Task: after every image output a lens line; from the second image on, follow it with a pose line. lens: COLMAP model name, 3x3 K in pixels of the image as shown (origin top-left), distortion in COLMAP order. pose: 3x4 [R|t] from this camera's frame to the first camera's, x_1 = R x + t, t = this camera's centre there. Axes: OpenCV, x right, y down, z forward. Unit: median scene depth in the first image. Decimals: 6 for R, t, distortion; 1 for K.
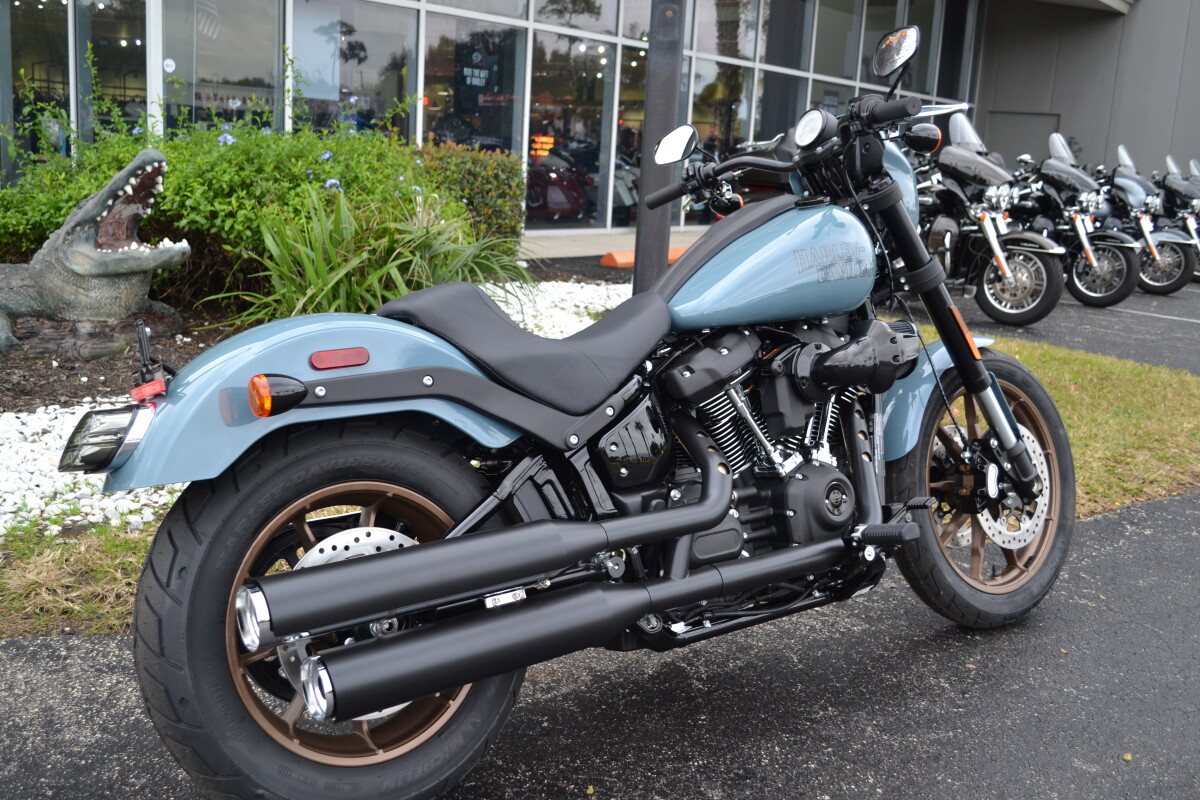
lens RADIAL K [[1178.5, 0, 593.6], [0, 1178.5, 401.9], [0, 0, 1]] dist [-0.065054, 0.011125]
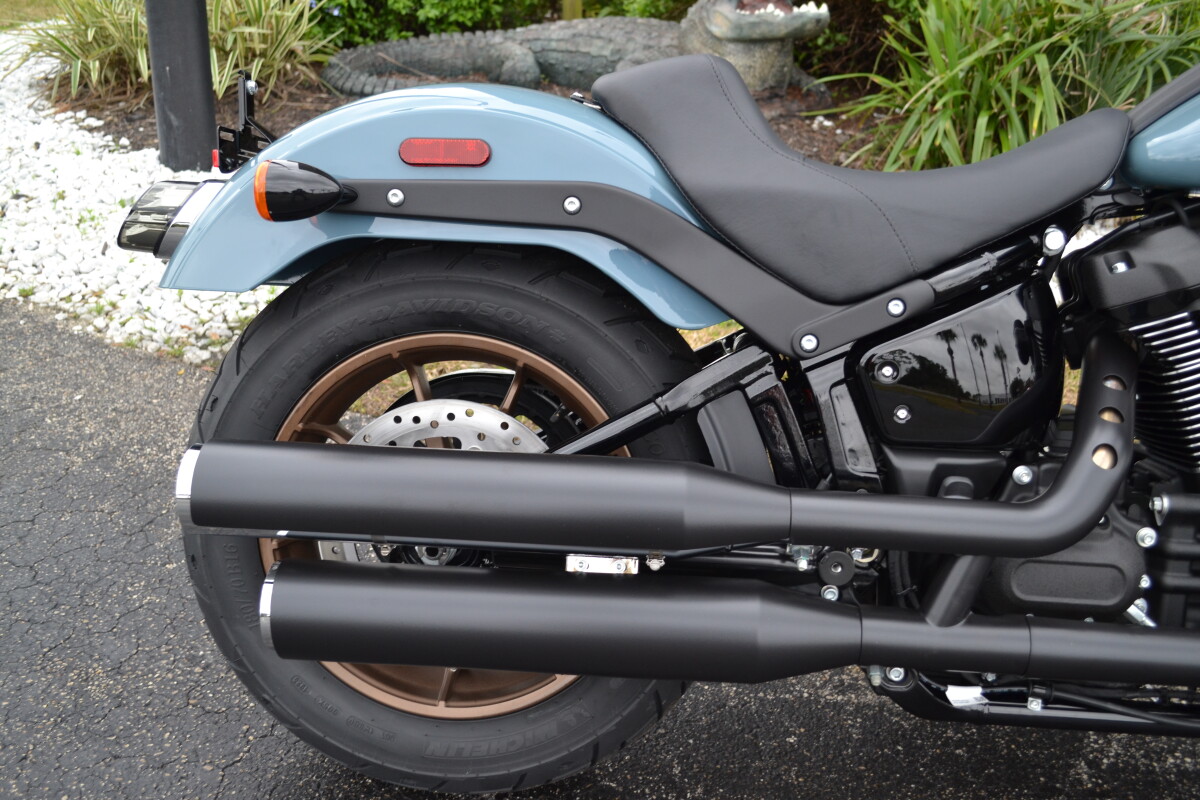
lens RADIAL K [[1178.5, 0, 593.6], [0, 1178.5, 401.9], [0, 0, 1]] dist [-0.065054, 0.011125]
pose [[0.752338, 0.249928, -0.609527, 0.250995], [-0.139883, 0.964747, 0.222924, -0.051837], [0.643754, -0.082452, 0.760777, 0.452360]]
